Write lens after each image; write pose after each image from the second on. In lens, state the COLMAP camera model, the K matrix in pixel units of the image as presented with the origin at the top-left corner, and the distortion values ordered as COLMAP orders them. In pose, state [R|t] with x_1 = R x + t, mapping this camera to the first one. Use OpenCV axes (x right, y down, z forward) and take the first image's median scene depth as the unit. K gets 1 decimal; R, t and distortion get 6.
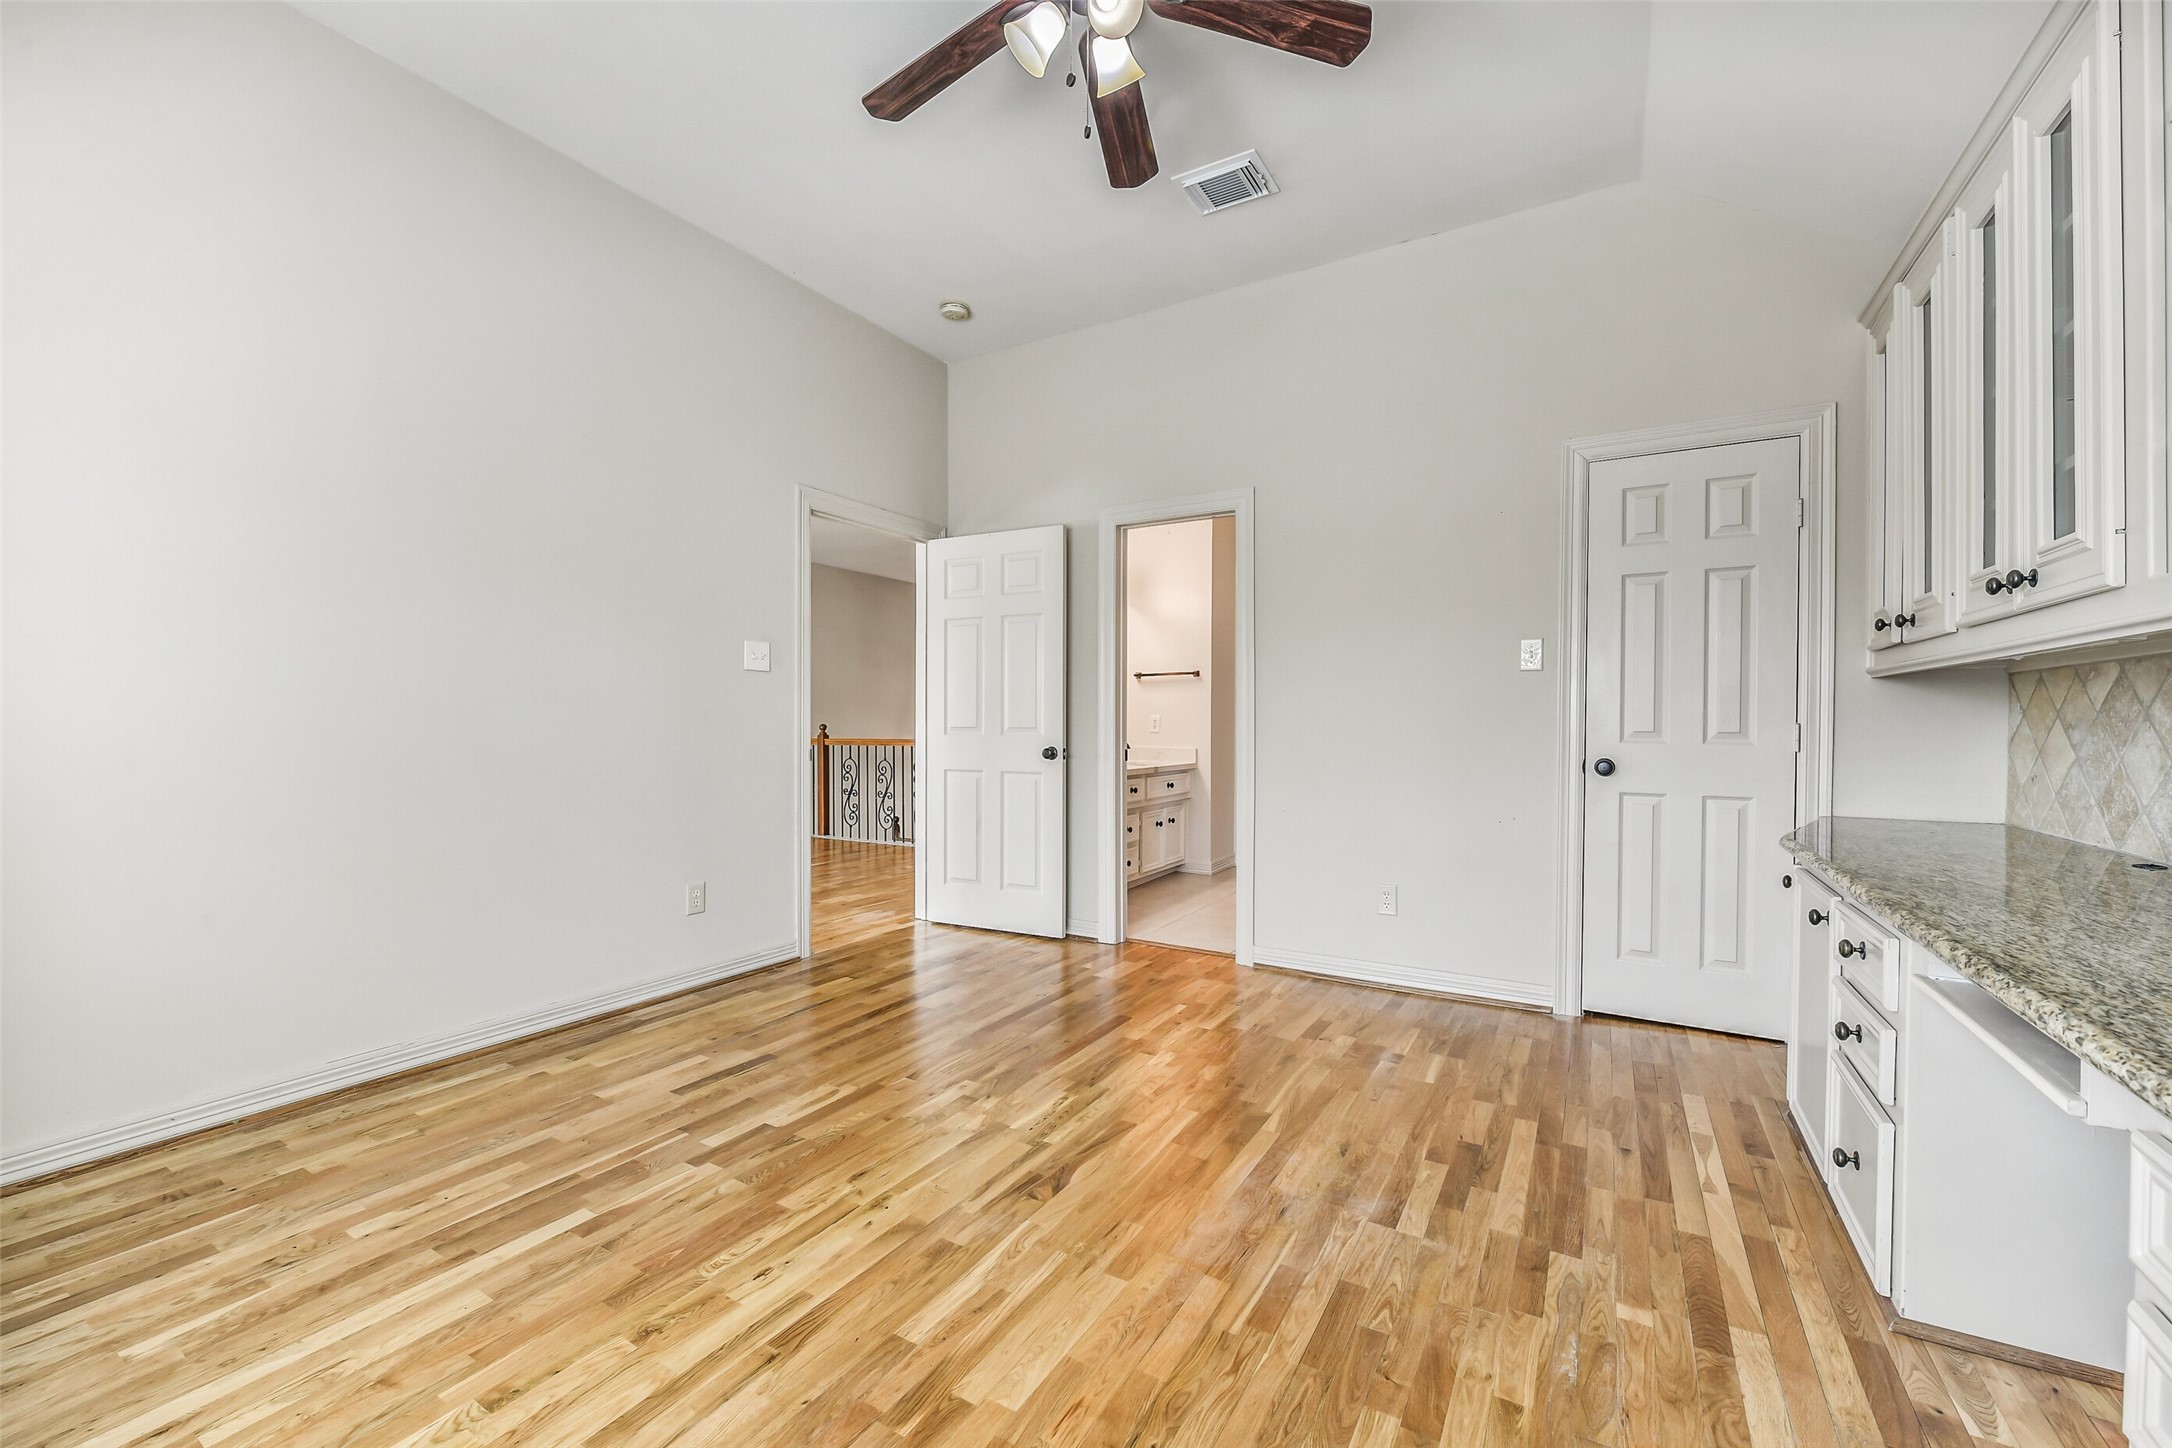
lens RADIAL K [[856.9, 0, 1089.3], [0, 856.9, 729.5], [0, 0, 1]] dist [0.002149, 0.000339]
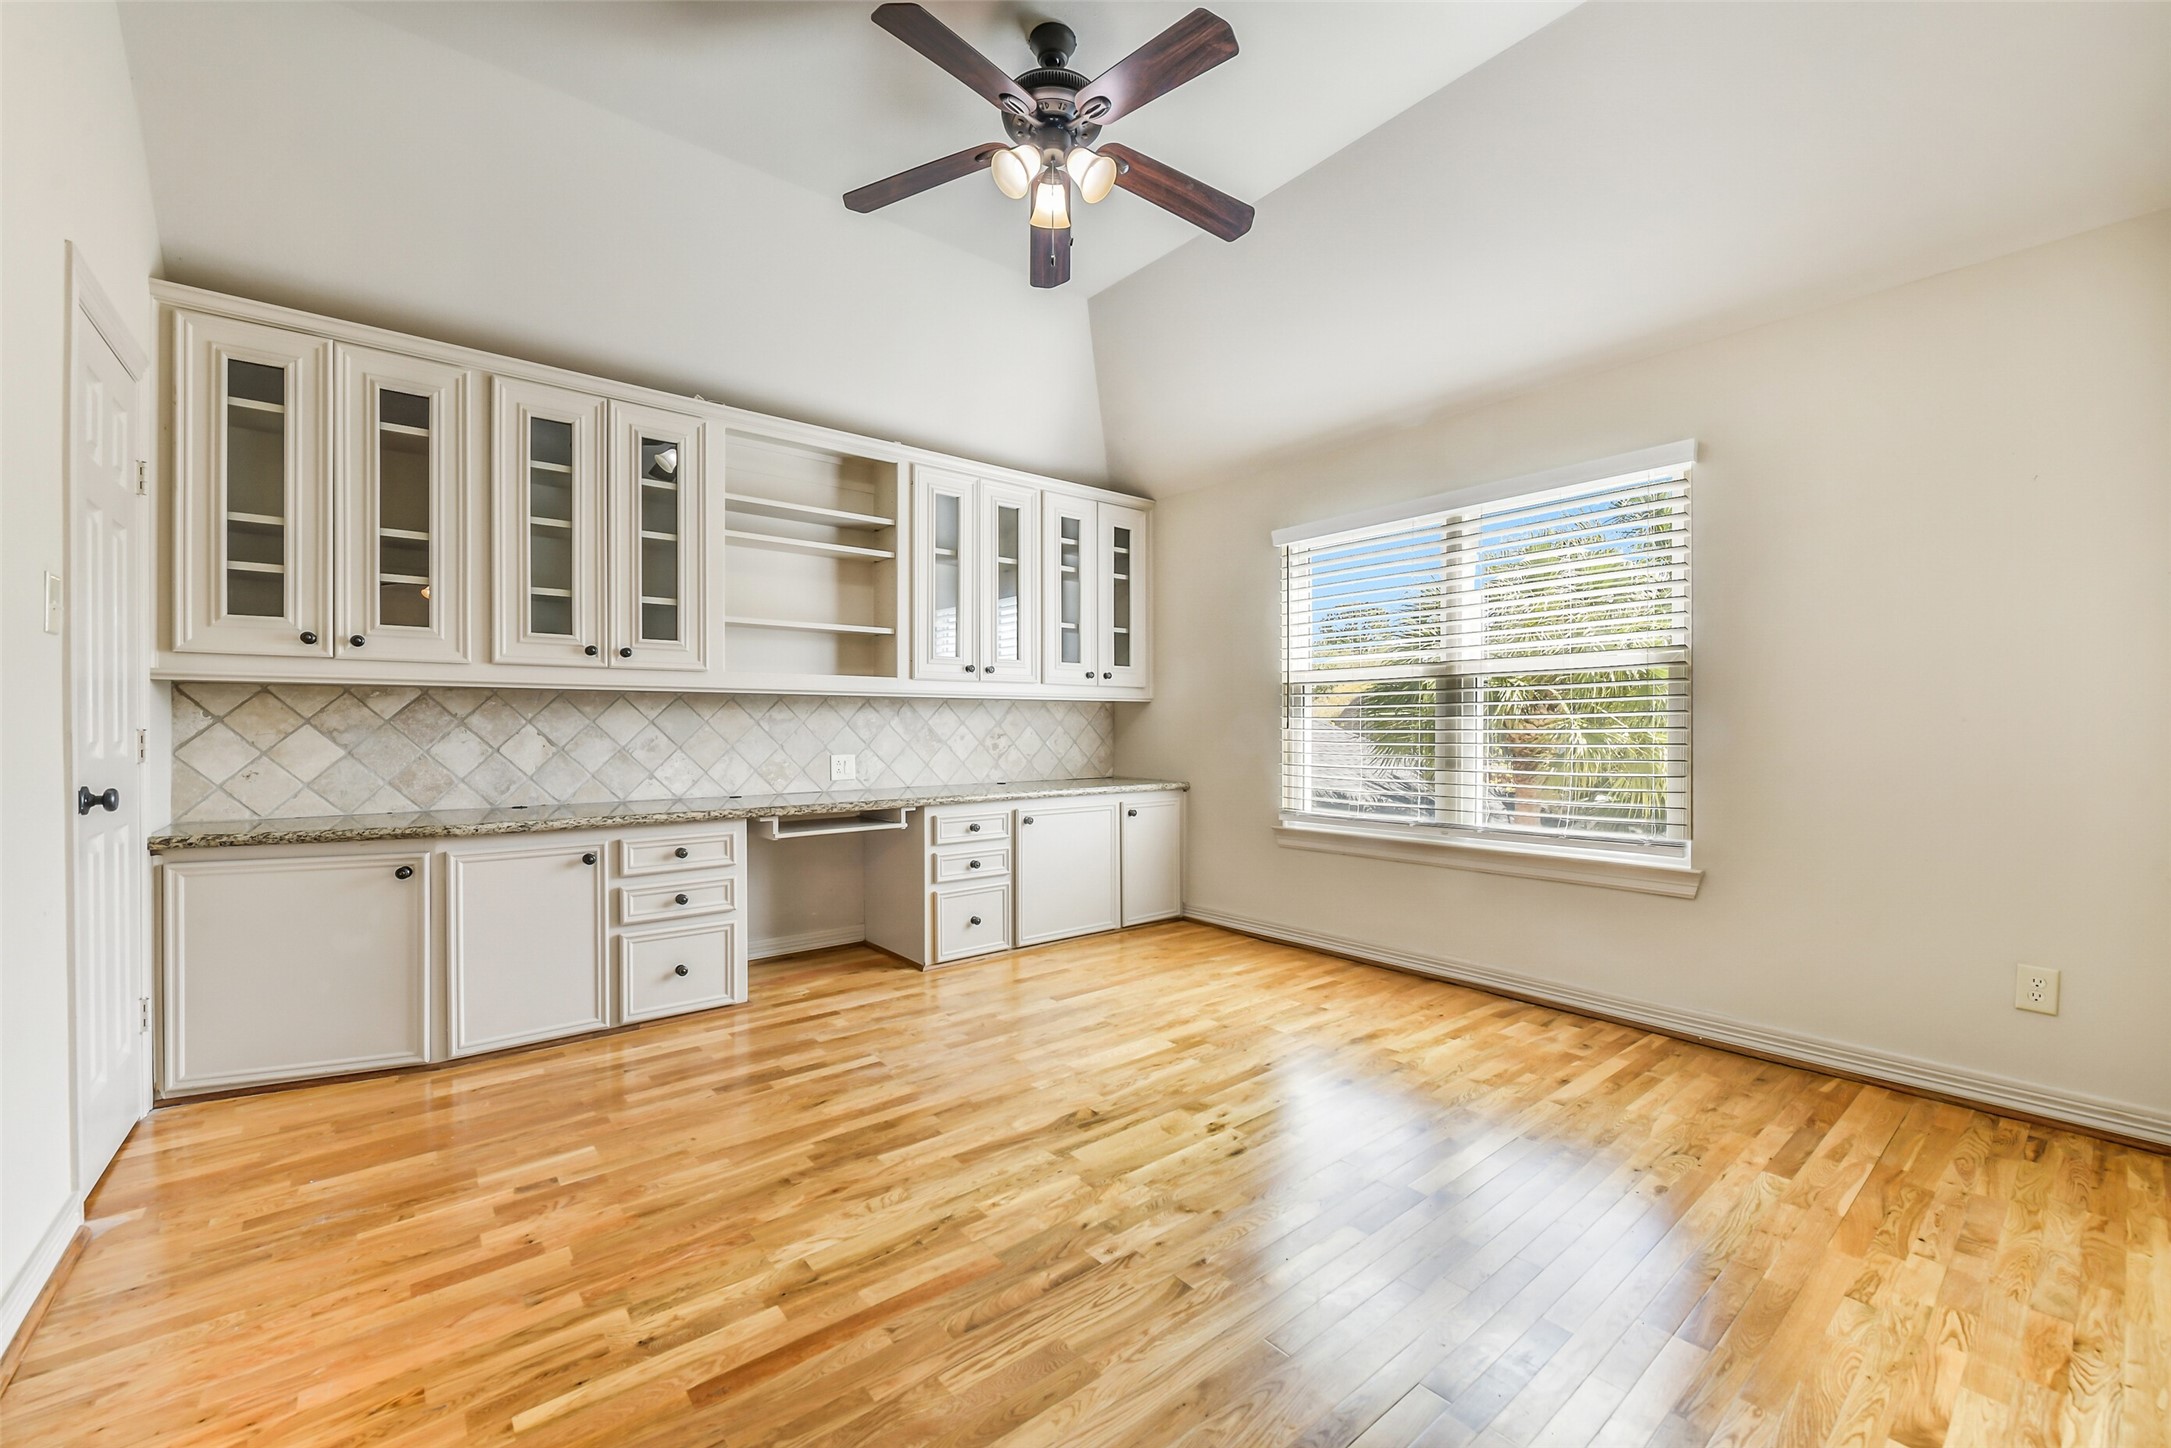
lens RADIAL K [[856.6, 0, 1075.7], [0, 856.6, 718.9], [0, 0, 1]] dist [0.002149, 0.000339]
pose [[-0.935459, 0.002930, 0.353424, -0.394090], [0.002346, 0.999995, -0.002083, -0.016435], [-0.353428, -0.001119, -0.935461, 1.783443]]
